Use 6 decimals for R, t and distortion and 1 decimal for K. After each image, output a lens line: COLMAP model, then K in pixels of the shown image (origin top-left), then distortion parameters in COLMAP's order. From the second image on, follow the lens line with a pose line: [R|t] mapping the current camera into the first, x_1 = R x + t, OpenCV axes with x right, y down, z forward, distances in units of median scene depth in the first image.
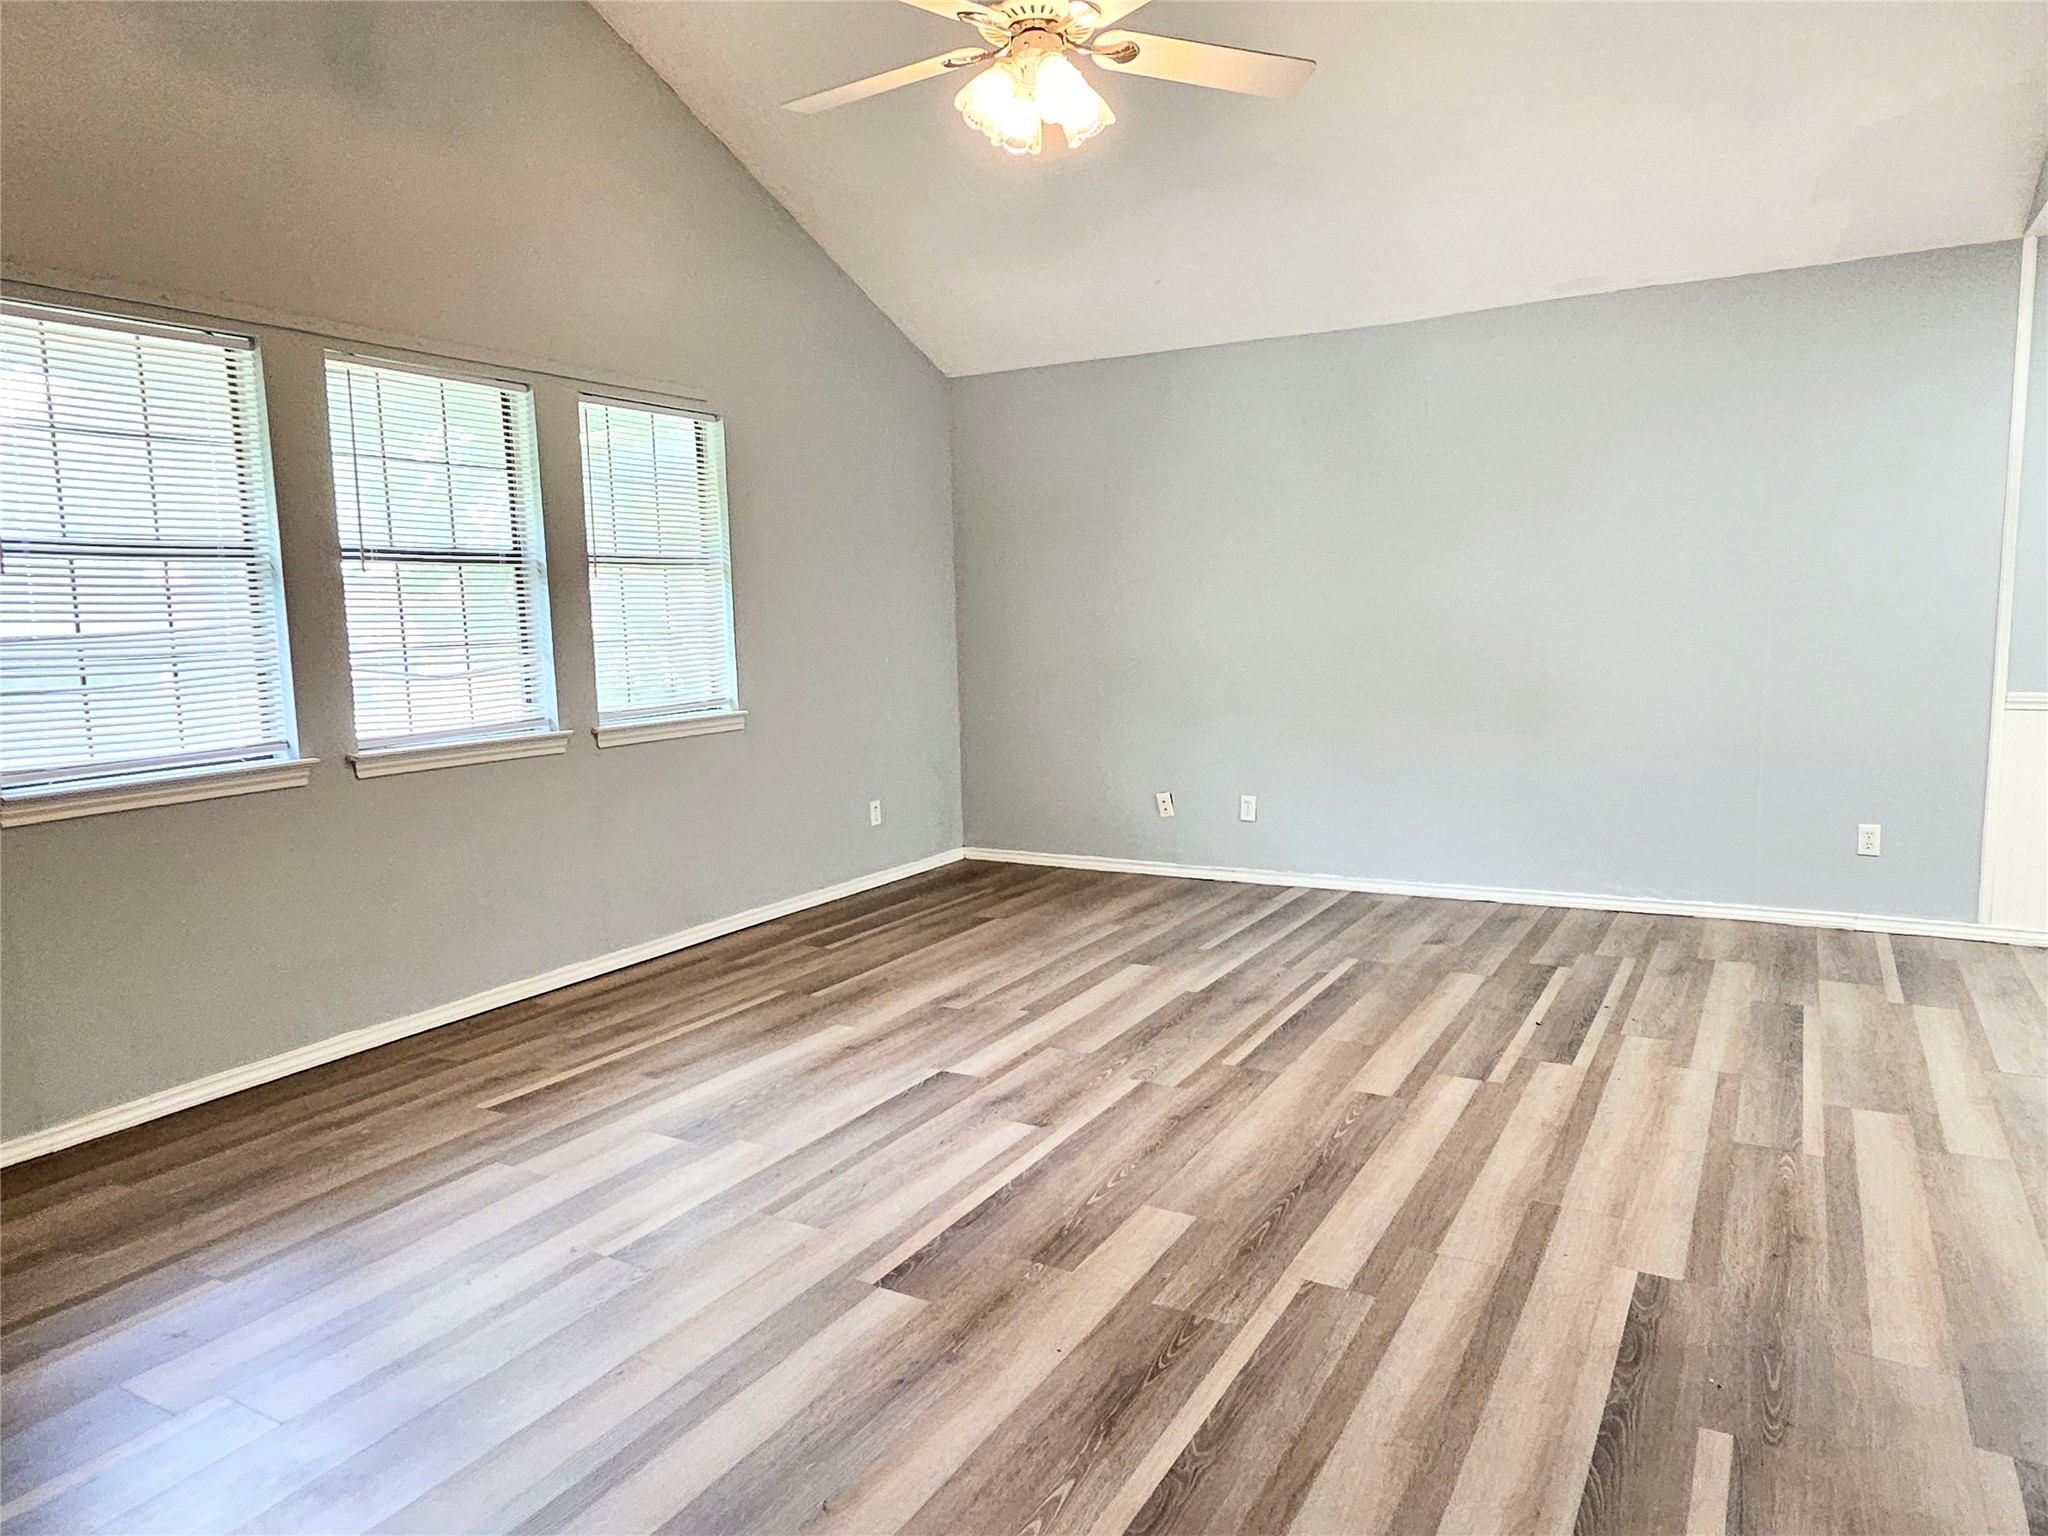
lens RADIAL K [[1377.9, 0, 1028.4], [0, 1377.9, 782.1], [0, 0, 1]] dist [-0.001408, -0.001488]
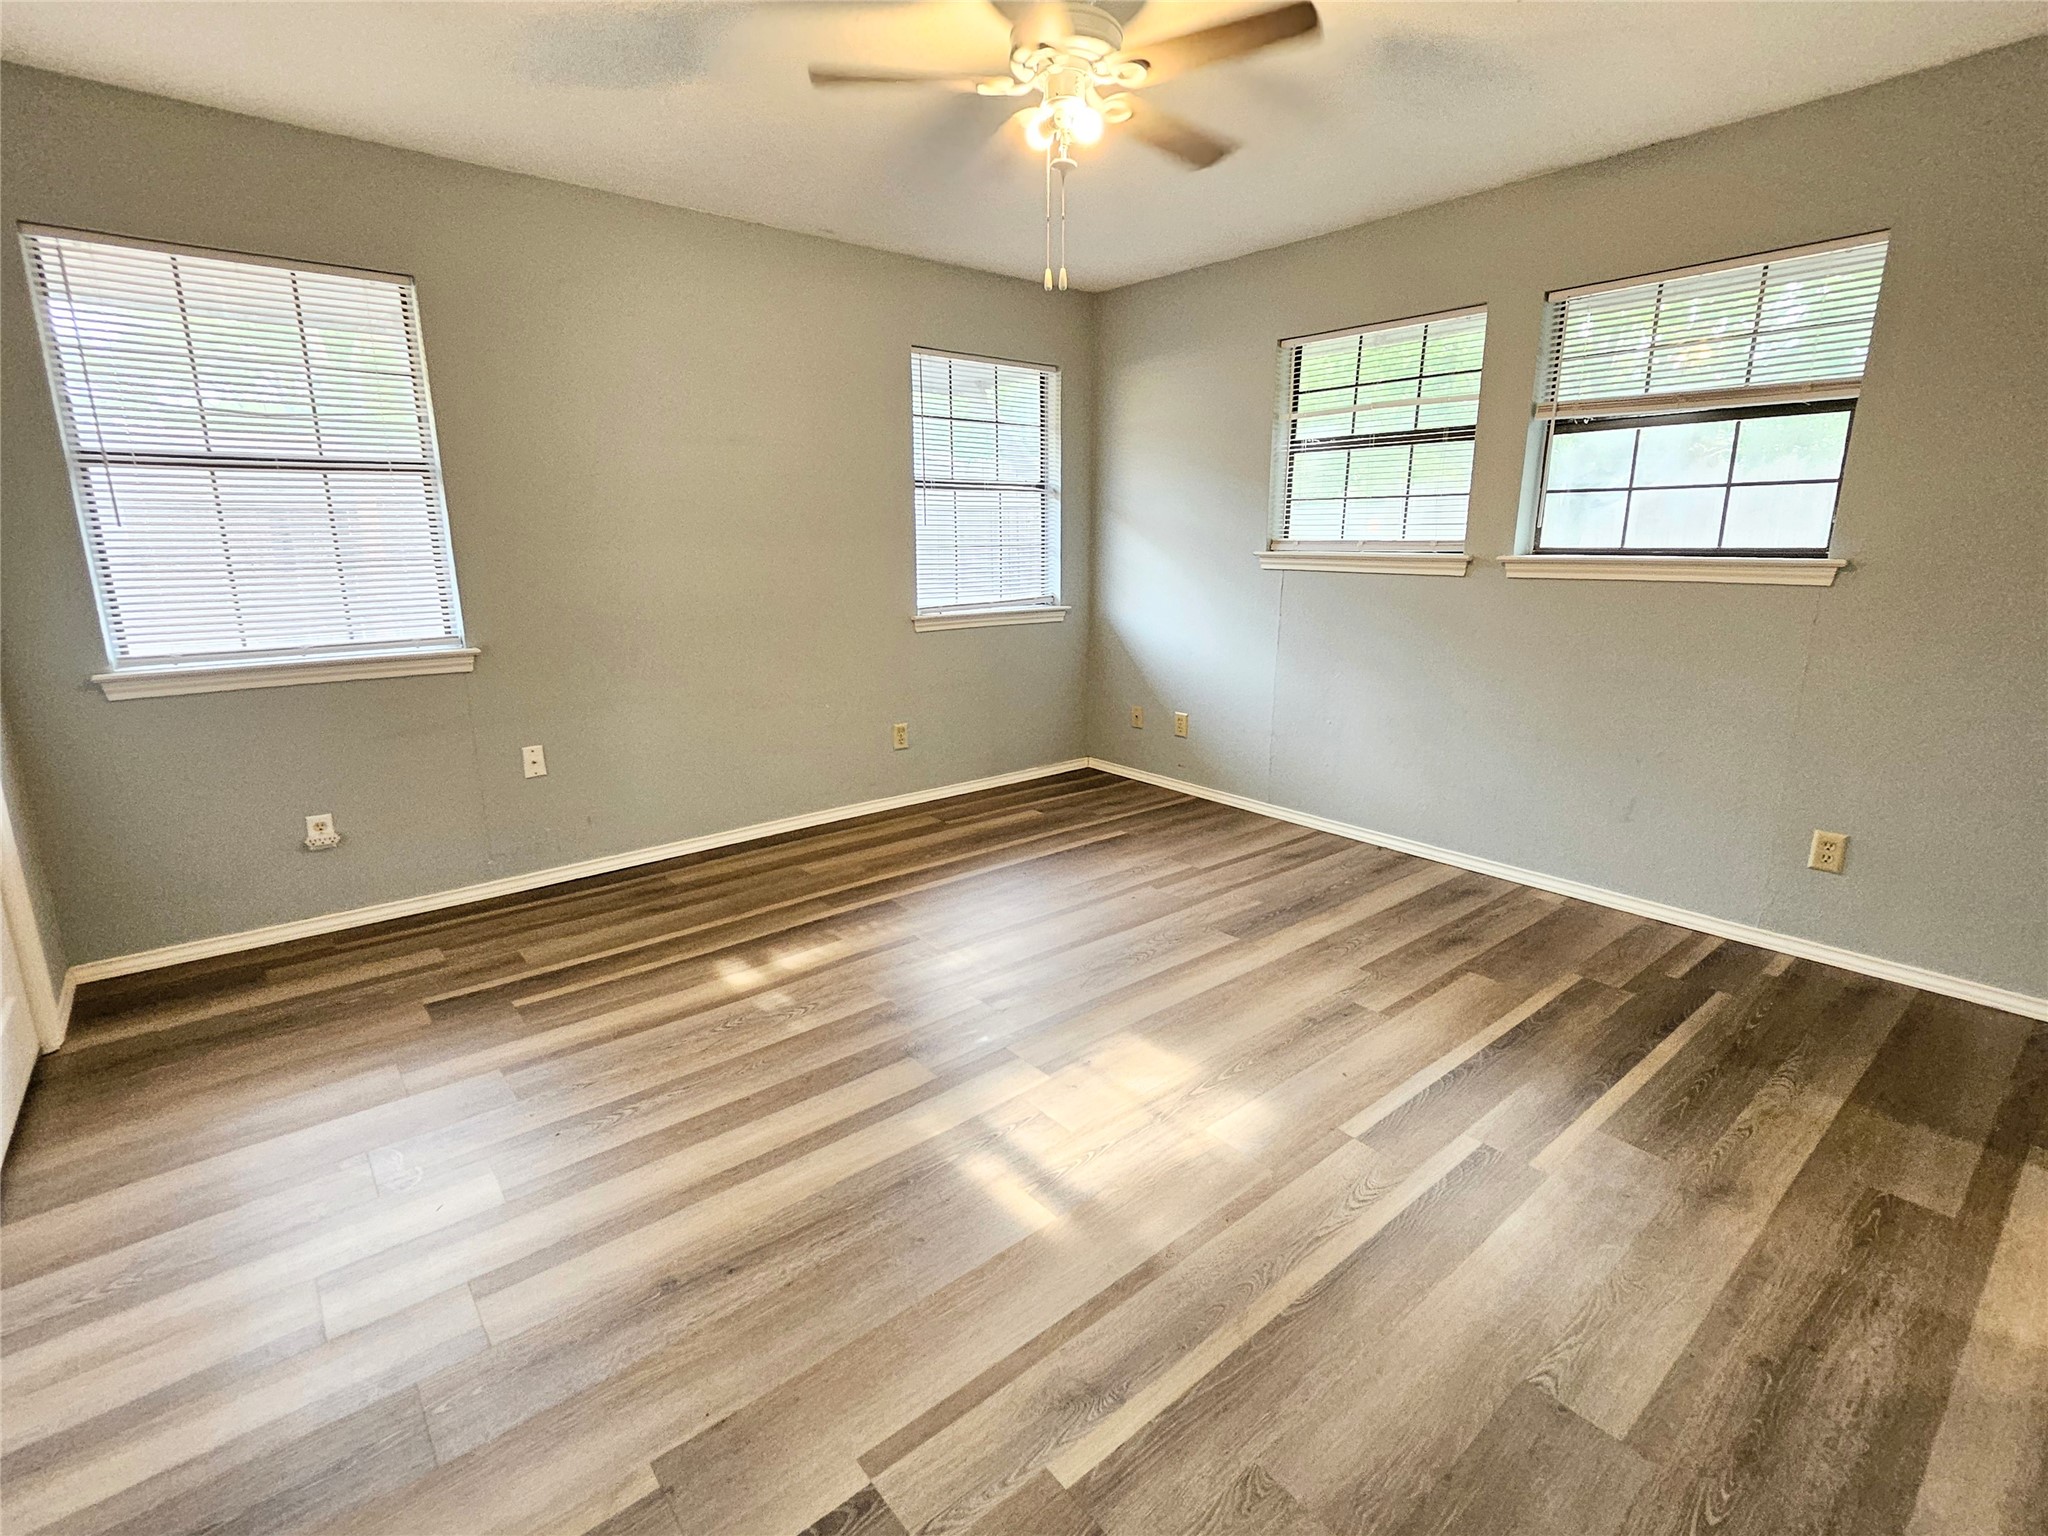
lens RADIAL K [[949.7, 0, 1033.2], [0, 949.7, 769.1], [0, 0, 1]] dist [-0.004980, -0.001763]
pose [[0.931532, 0.110123, -0.346584, 0.225019], [-0.066283, 0.988499, 0.135930, -0.057512], [0.357567, -0.103650, 0.928118, 0.410537]]
